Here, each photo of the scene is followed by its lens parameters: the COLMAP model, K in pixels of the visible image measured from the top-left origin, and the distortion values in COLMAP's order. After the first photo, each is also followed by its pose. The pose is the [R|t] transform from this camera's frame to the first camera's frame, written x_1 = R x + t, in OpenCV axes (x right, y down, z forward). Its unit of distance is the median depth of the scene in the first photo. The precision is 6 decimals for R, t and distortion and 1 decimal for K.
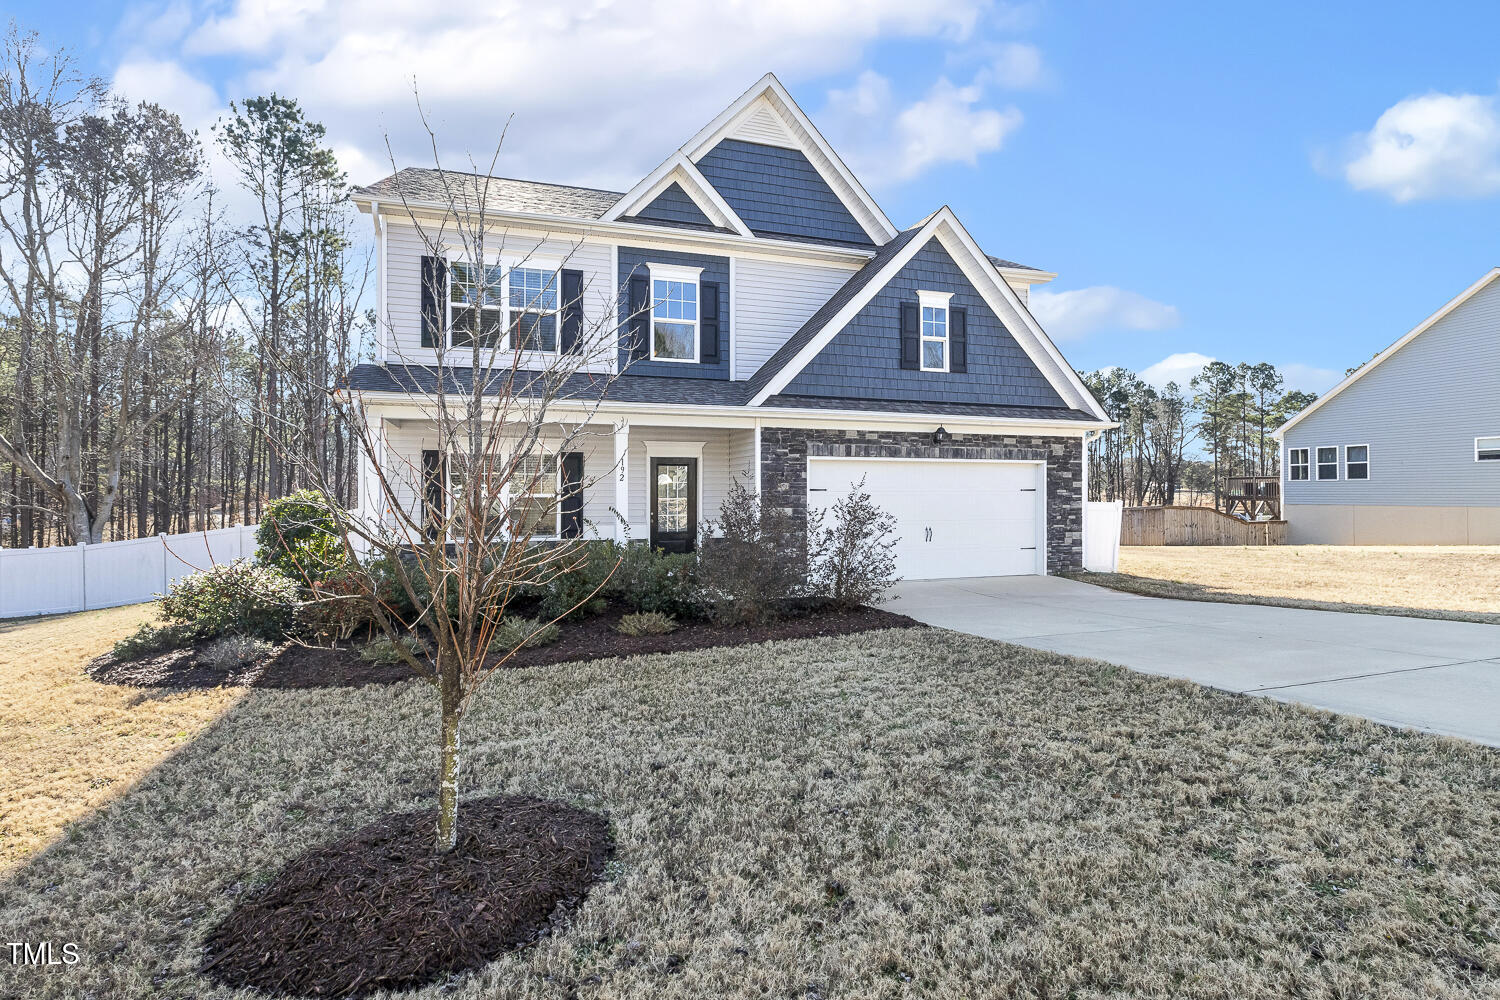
lens RADIAL K [[698.3, 0, 741.9], [0, 698.3, 491.5], [0, 0, 1]] dist [0.003977, 0.000227]
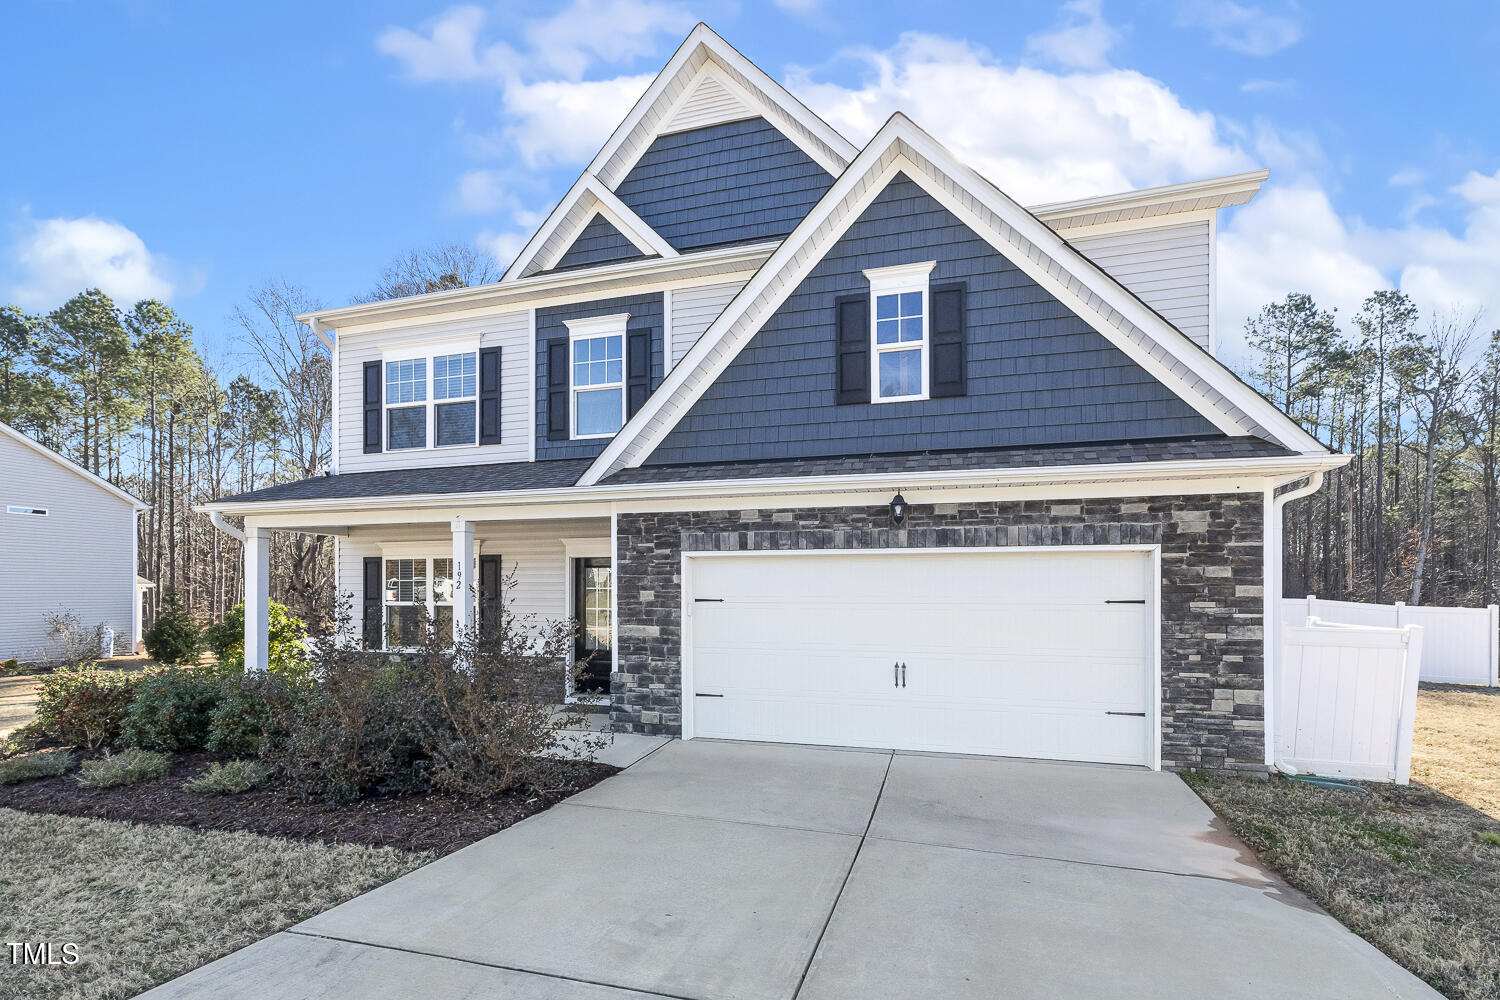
lens RADIAL K [[698.3, 0, 743.4], [0, 698.3, 587.9], [0, 0, 1]] dist [0.003977, 0.000227]
pose [[0.826599, -0.000105, -0.562791, 0.493384], [0.001484, 0.999997, 0.001993, -0.014930], [0.562789, -0.002482, 0.826597, 0.430339]]
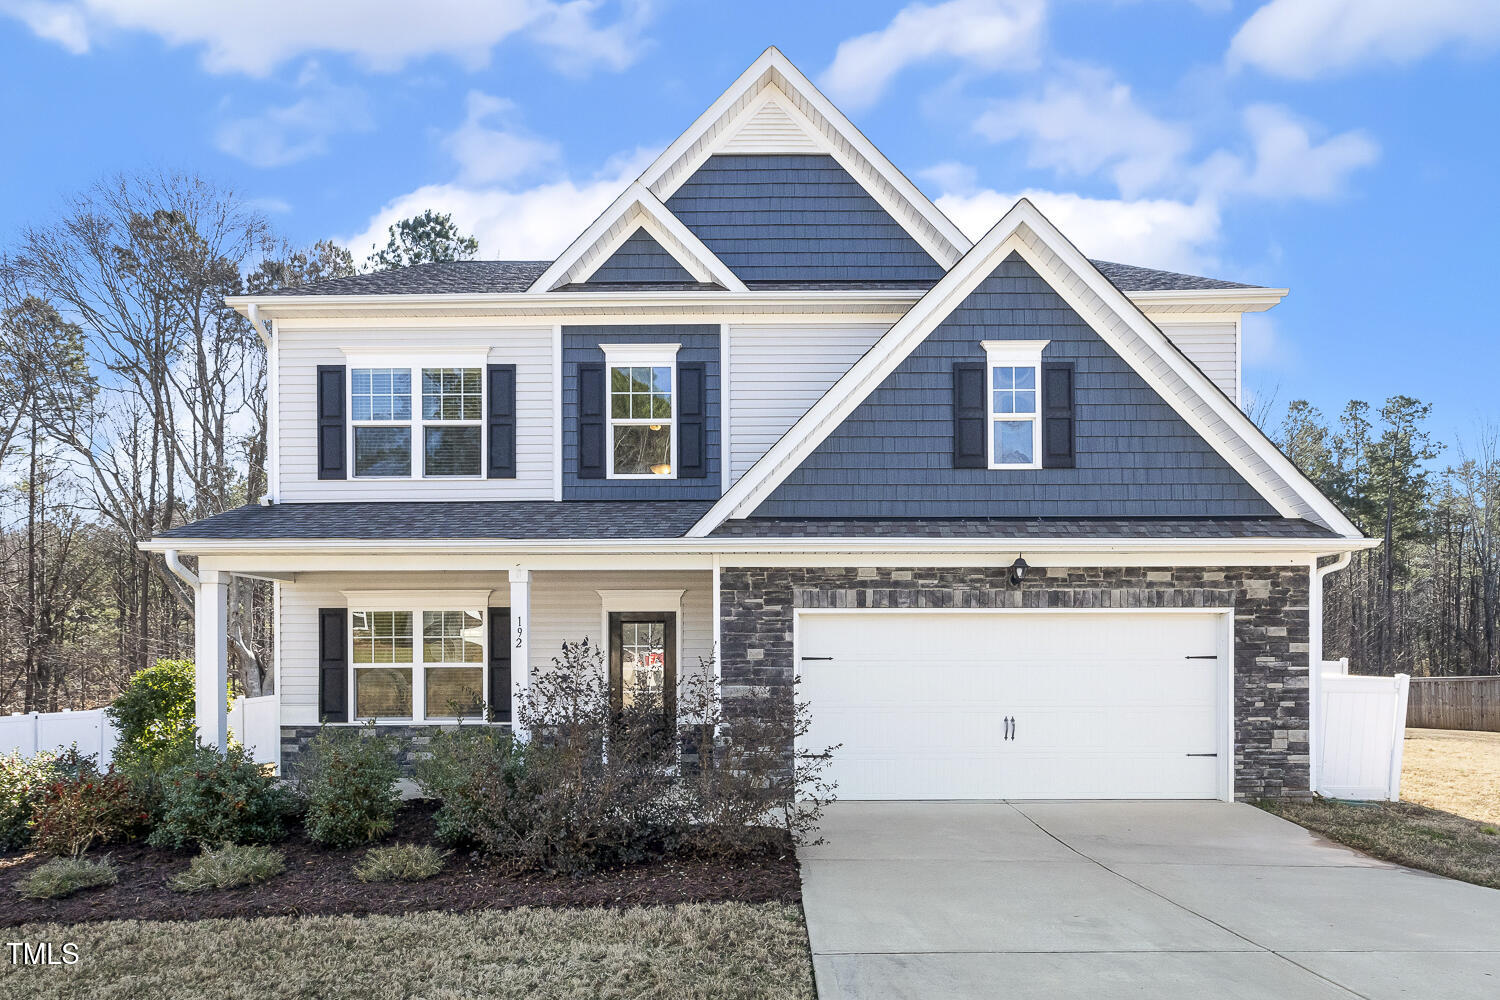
lens RADIAL K [[856.9, 0, 758.9], [0, 856.9, 646.3], [0, 0, 1]] dist [0.002816, 0.003044]
pose [[0.951143, -0.000558, -0.308751, 0.291313], [0.002953, 0.999969, 0.007290, -0.019136], [0.308737, -0.007846, 0.951115, 0.196229]]
